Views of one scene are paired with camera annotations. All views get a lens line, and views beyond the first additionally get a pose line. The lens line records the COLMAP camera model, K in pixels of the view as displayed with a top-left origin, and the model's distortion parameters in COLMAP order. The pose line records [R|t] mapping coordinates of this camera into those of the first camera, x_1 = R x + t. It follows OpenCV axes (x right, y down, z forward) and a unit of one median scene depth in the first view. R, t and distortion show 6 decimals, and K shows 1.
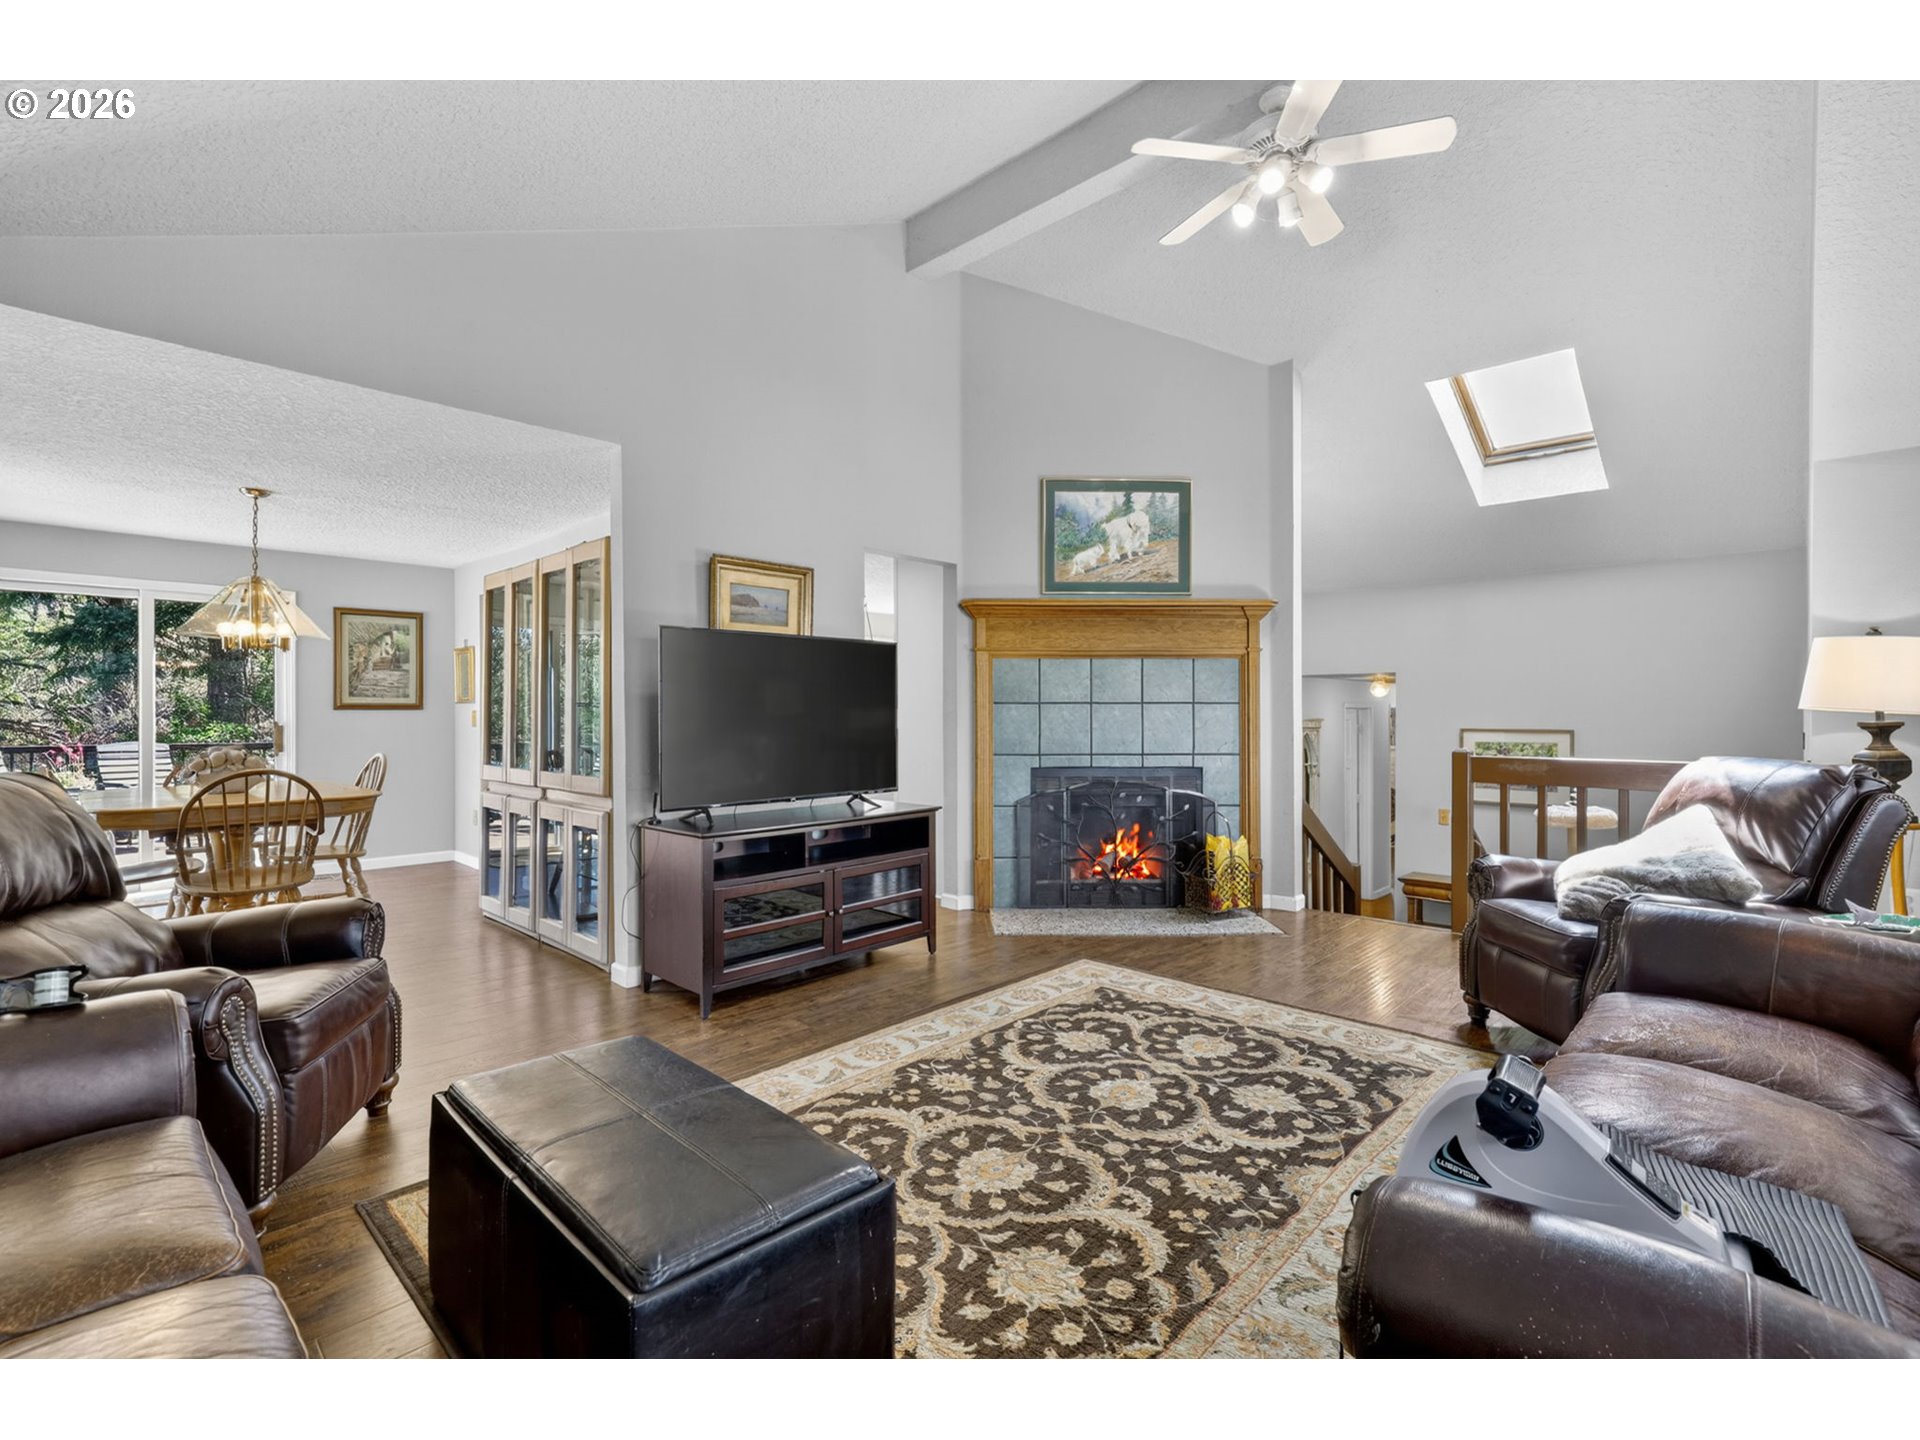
lens RADIAL K [[869.2, 0, 968.7], [0, 869.2, 719.9], [0, 0, 1]] dist [-0.007603, 0.002770]
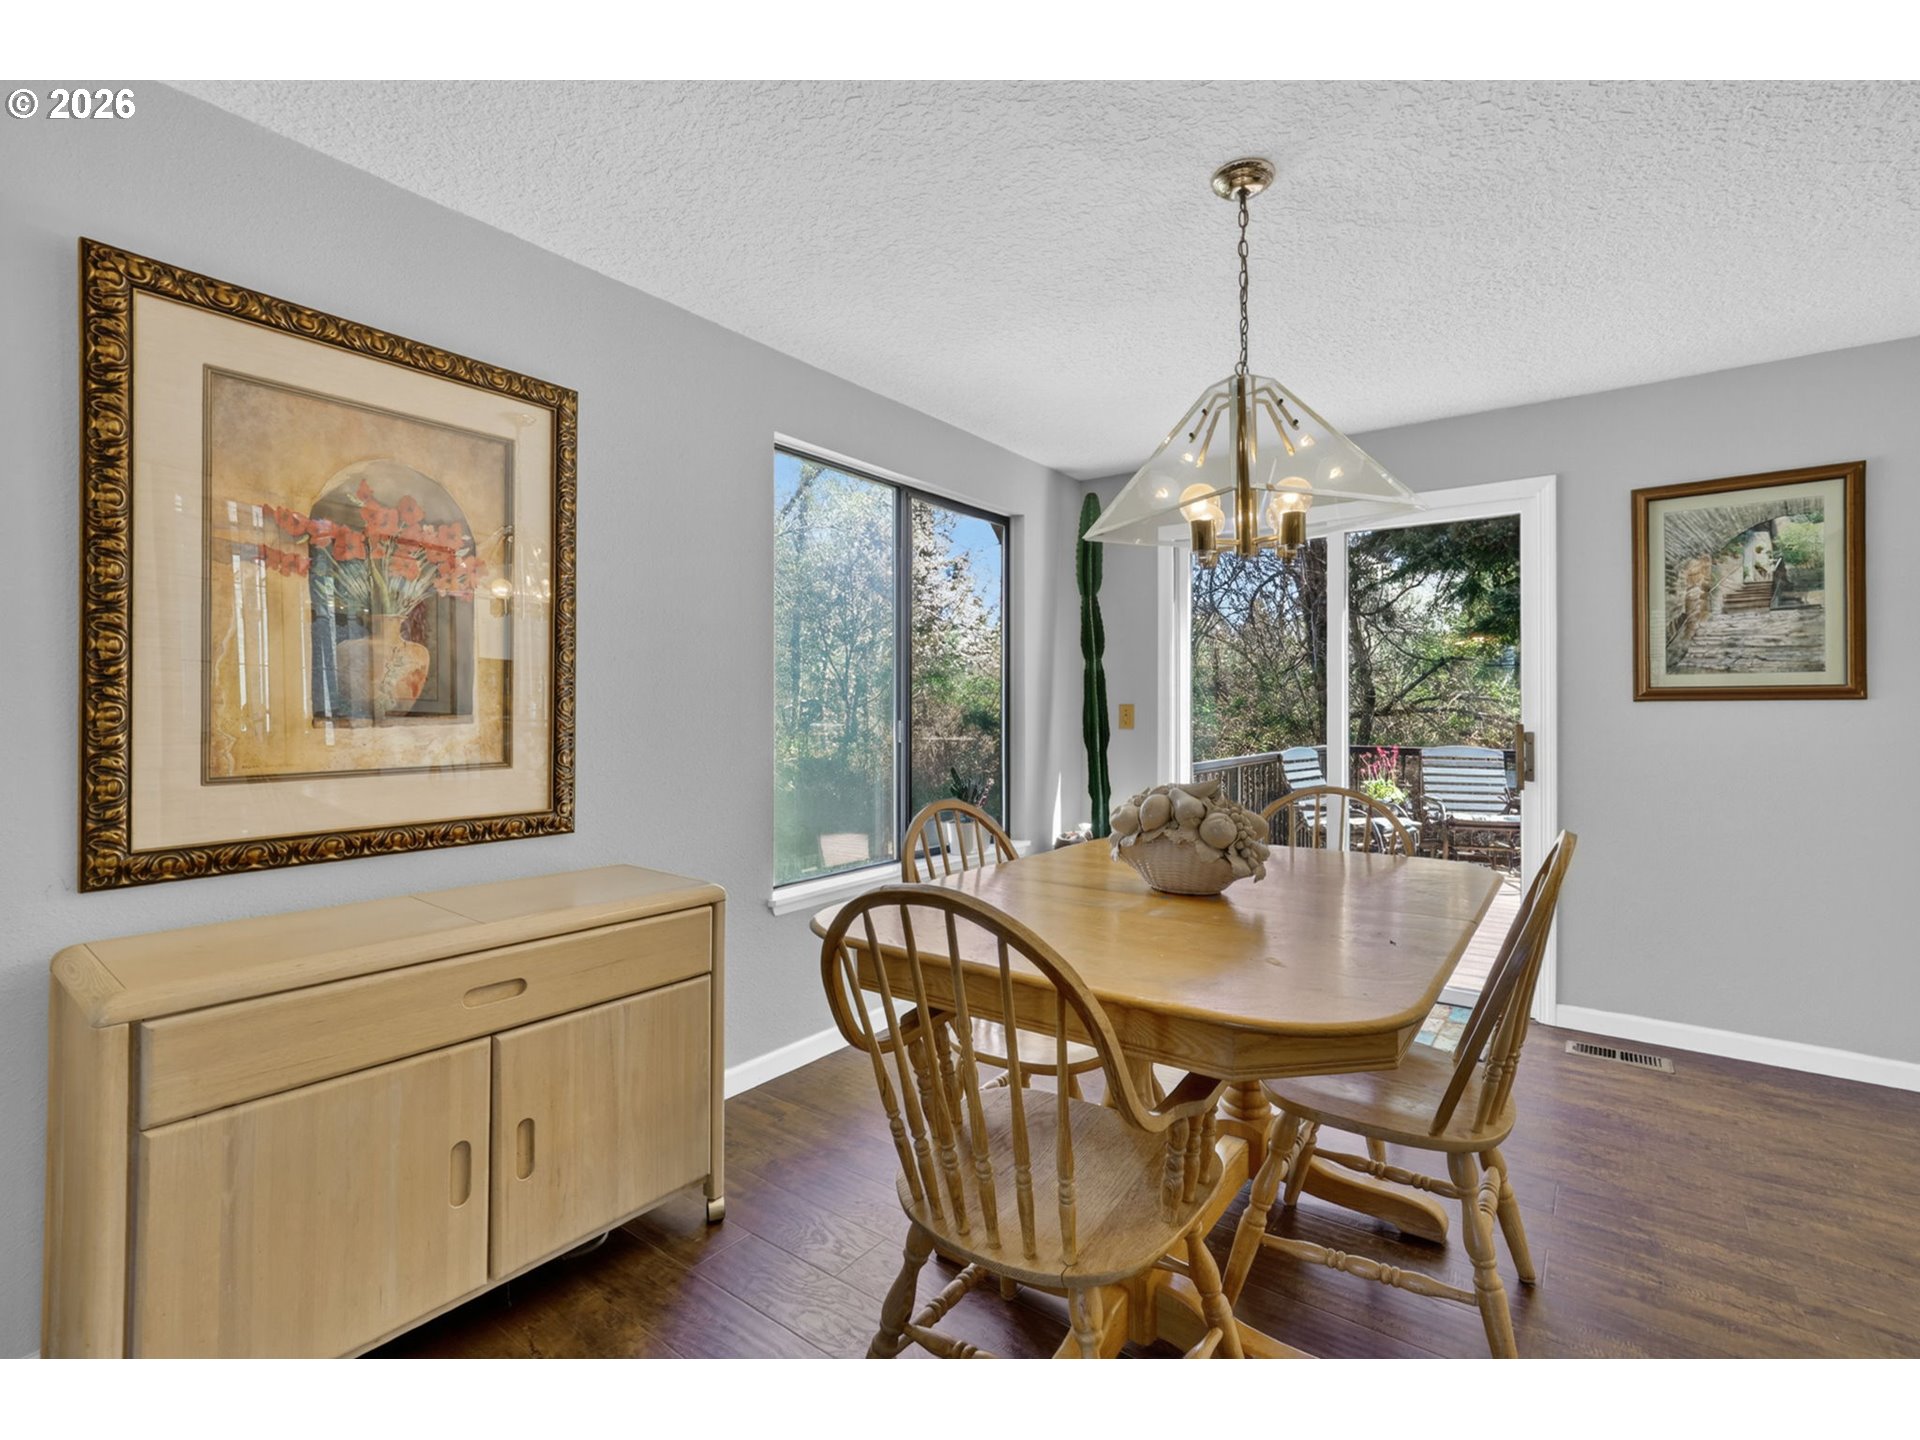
lens RADIAL K [[869.2, 0, 942.1], [0, 869.2, 693.0], [0, 0, 1]] dist [-0.007603, 0.002770]
pose [[0.117448, -0.019316, -0.992891, -0.286223], [-0.007697, 0.999763, -0.020360, -0.003555], [0.993049, 0.010034, 0.117272, 0.536446]]
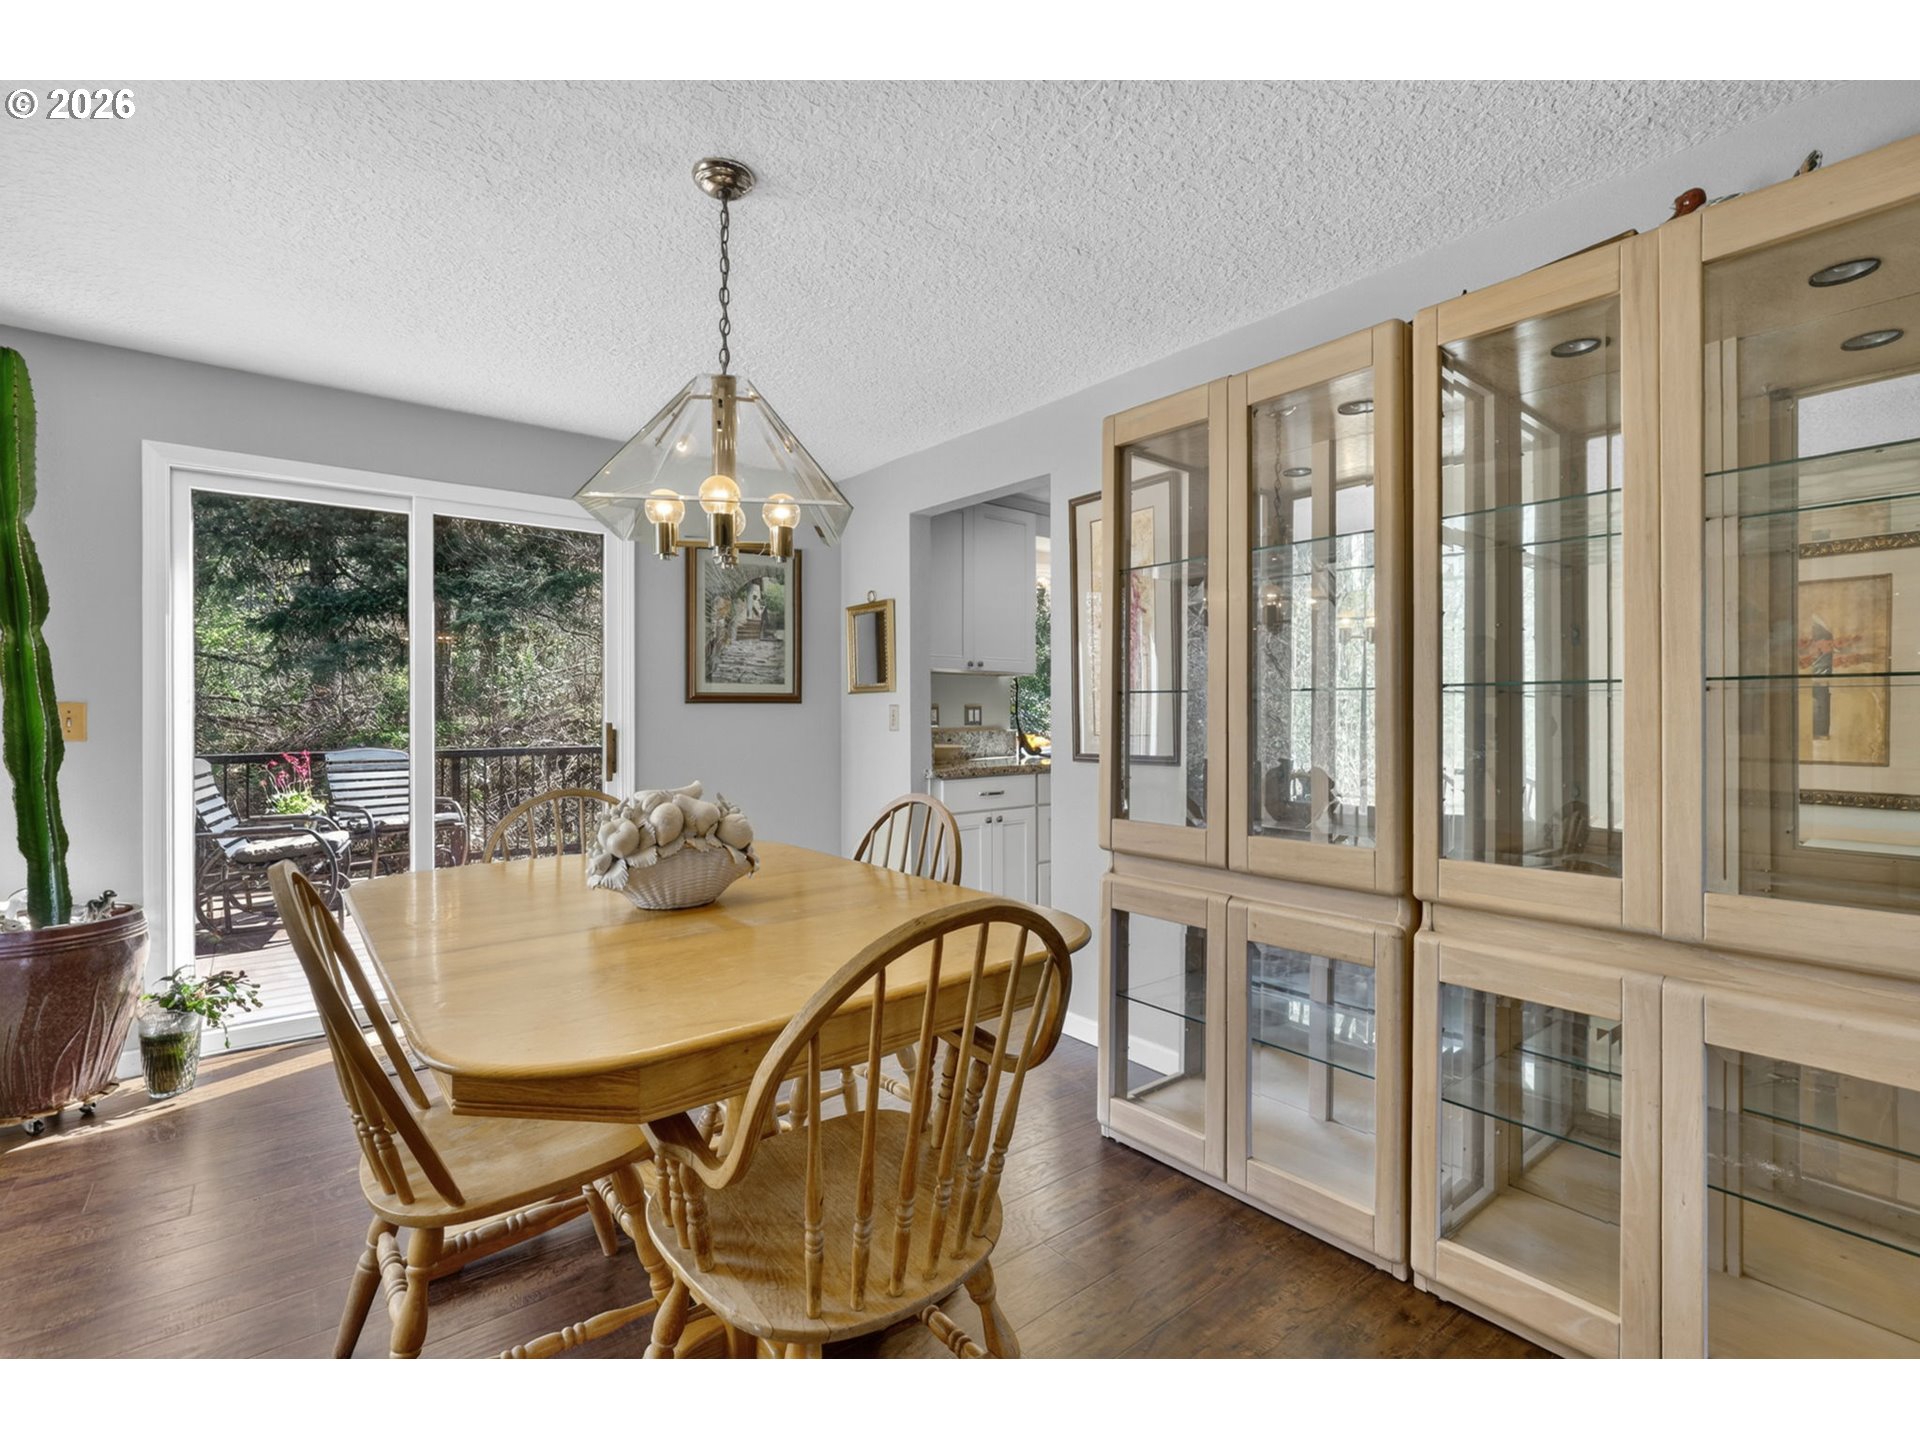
lens RADIAL K [[869.2, 0, 972.2], [0, 869.2, 716.2], [0, 0, 1]] dist [-0.007603, 0.002770]
pose [[0.991821, -0.000530, -0.127635, -0.434101], [0.000585, 1.000000, 0.000397, -0.002745], [0.127635, -0.000469, 0.991821, 0.398982]]
